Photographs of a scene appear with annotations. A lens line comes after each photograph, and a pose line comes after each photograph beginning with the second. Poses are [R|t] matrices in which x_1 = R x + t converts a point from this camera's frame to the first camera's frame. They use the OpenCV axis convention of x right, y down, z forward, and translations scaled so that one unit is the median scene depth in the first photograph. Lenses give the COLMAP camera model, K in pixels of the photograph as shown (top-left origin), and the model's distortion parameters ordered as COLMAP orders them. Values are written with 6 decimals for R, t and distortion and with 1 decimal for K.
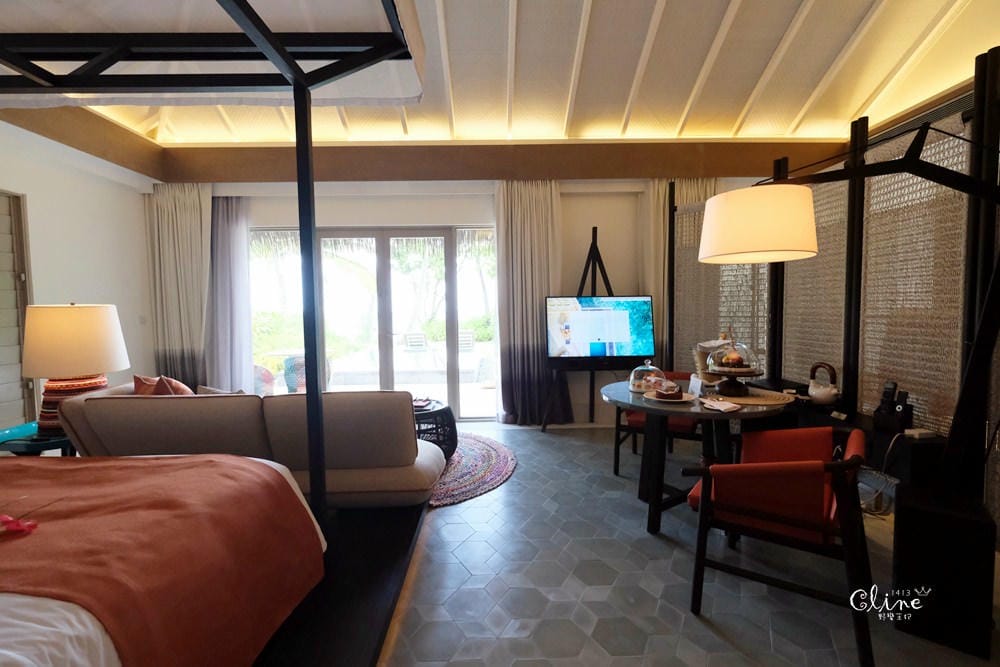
lens RADIAL K [[438.8, 0, 499.8], [0, 438.8, 331.5], [0, 0, 1]] dist [-0.000546, -0.000154]
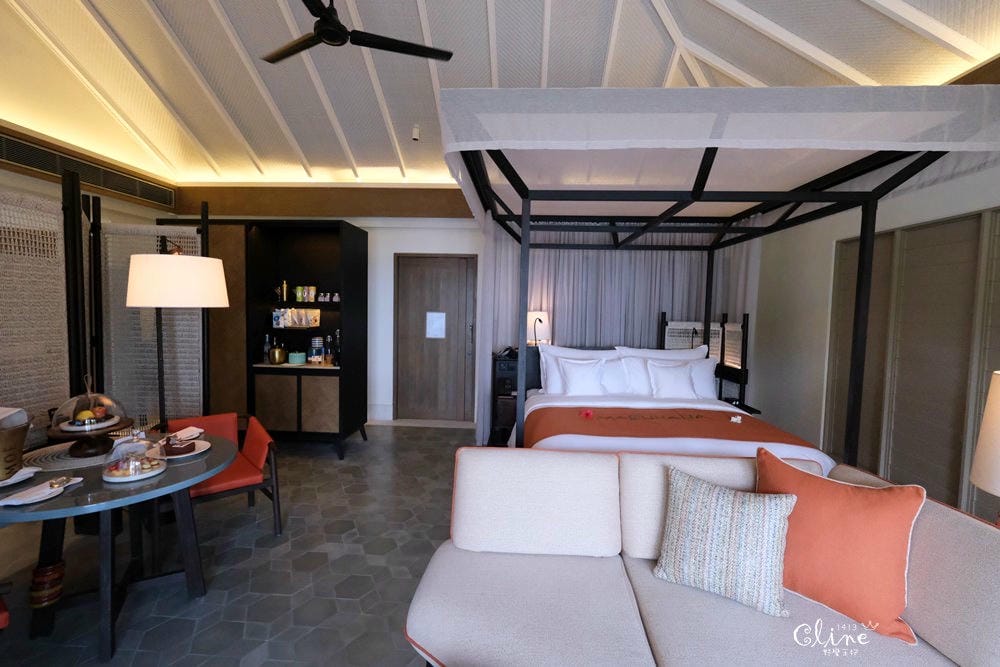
lens RADIAL K [[438.8, 0, 499.8], [0, 438.8, 331.5], [0, 0, 1]] dist [-0.000546, -0.000154]
pose [[-0.997437, -0.013220, 0.070319, -0.186271], [-0.005626, 0.994230, 0.107119, -0.109858], [-0.071330, 0.106449, -0.991756, 1.003516]]
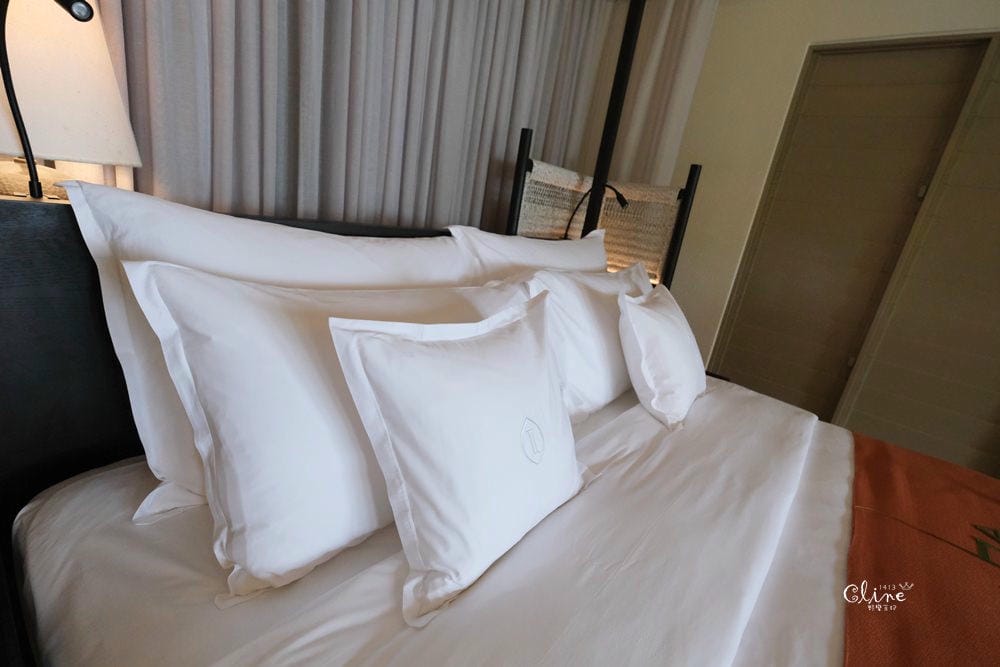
lens RADIAL K [[438.8, 0, 499.8], [0, 438.8, 331.5], [0, 0, 1]] dist [-0.000546, -0.000154]
pose [[-0.652370, 0.126026, -0.747350, -0.182126], [-0.184913, 0.929812, 0.318208, 0.003093], [0.734997, 0.345784, -0.583277, 0.167758]]
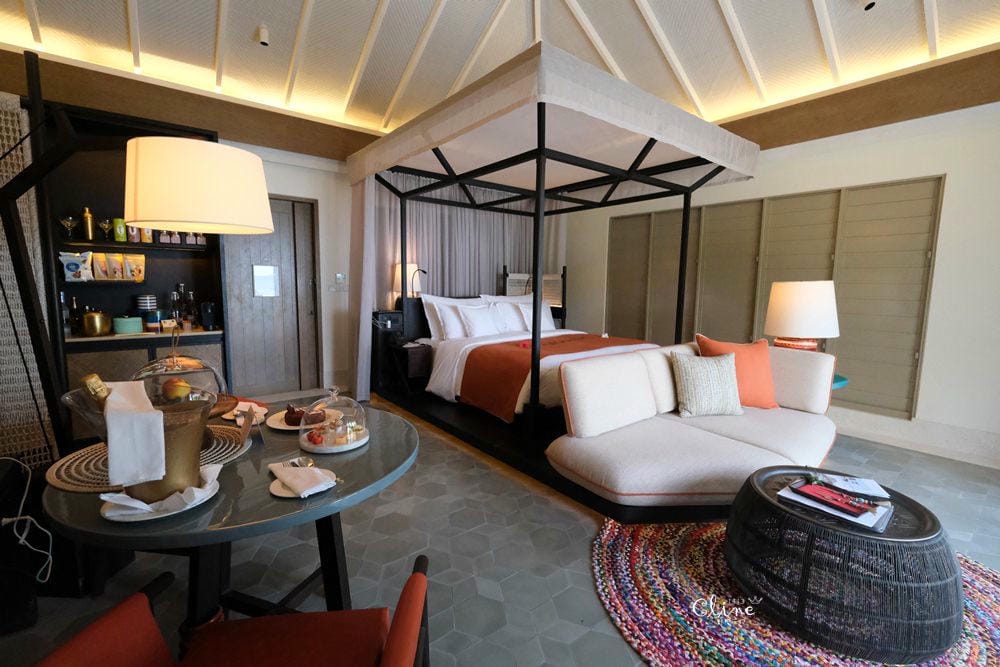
lens RADIAL K [[438.8, 0, 499.8], [0, 438.8, 331.5], [0, 0, 1]] dist [-0.000546, -0.000154]
pose [[-0.791355, 0.071276, -0.607187, 0.305744], [-0.032959, 0.986762, 0.158790, -0.057043], [0.610467, 0.145671, -0.778530, 0.930739]]
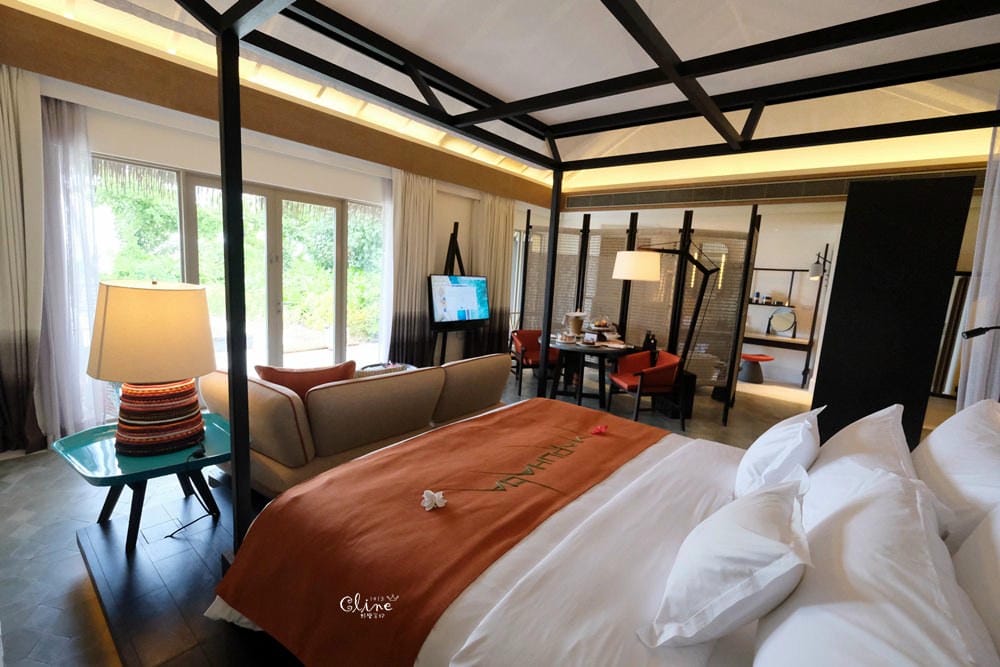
lens RADIAL K [[438.8, 0, 499.8], [0, 438.8, 331.5], [0, 0, 1]] dist [-0.000546, -0.000154]
pose [[0.646527, -0.051885, 0.761125, -0.735856], [-0.032768, 0.994875, 0.095654, -0.043169], [-0.762187, -0.086784, 0.641513, 0.032015]]
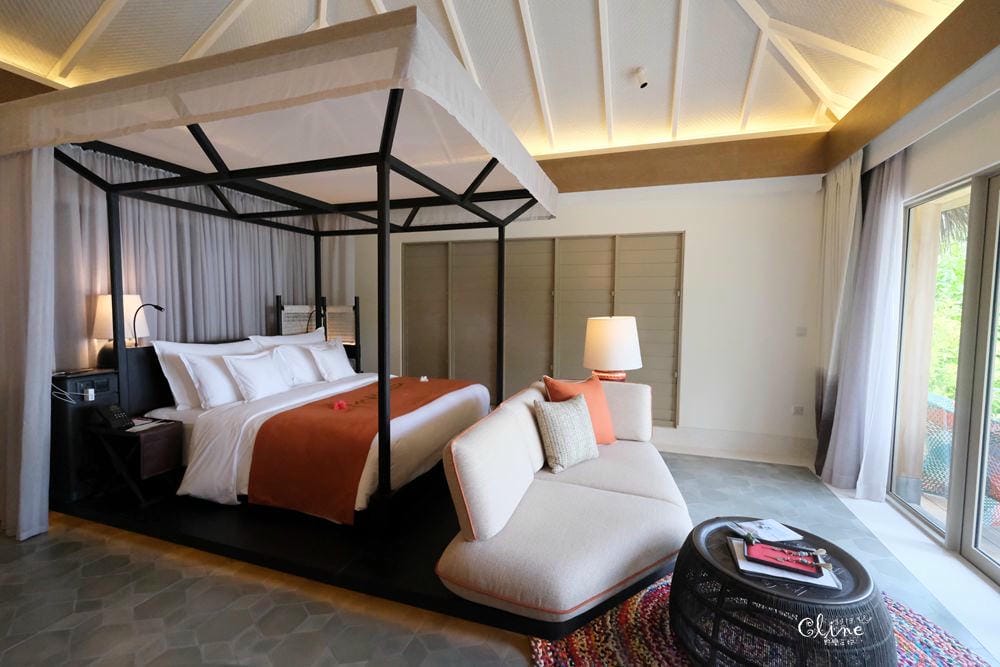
lens RADIAL K [[438.8, 0, 499.8], [0, 438.8, 331.5], [0, 0, 1]] dist [-0.000546, -0.000154]
pose [[-0.331871, 0.066468, -0.940980, 0.273764], [-0.050438, 0.994837, 0.088061, -0.076168], [0.941975, 0.076686, -0.326805, 0.711551]]
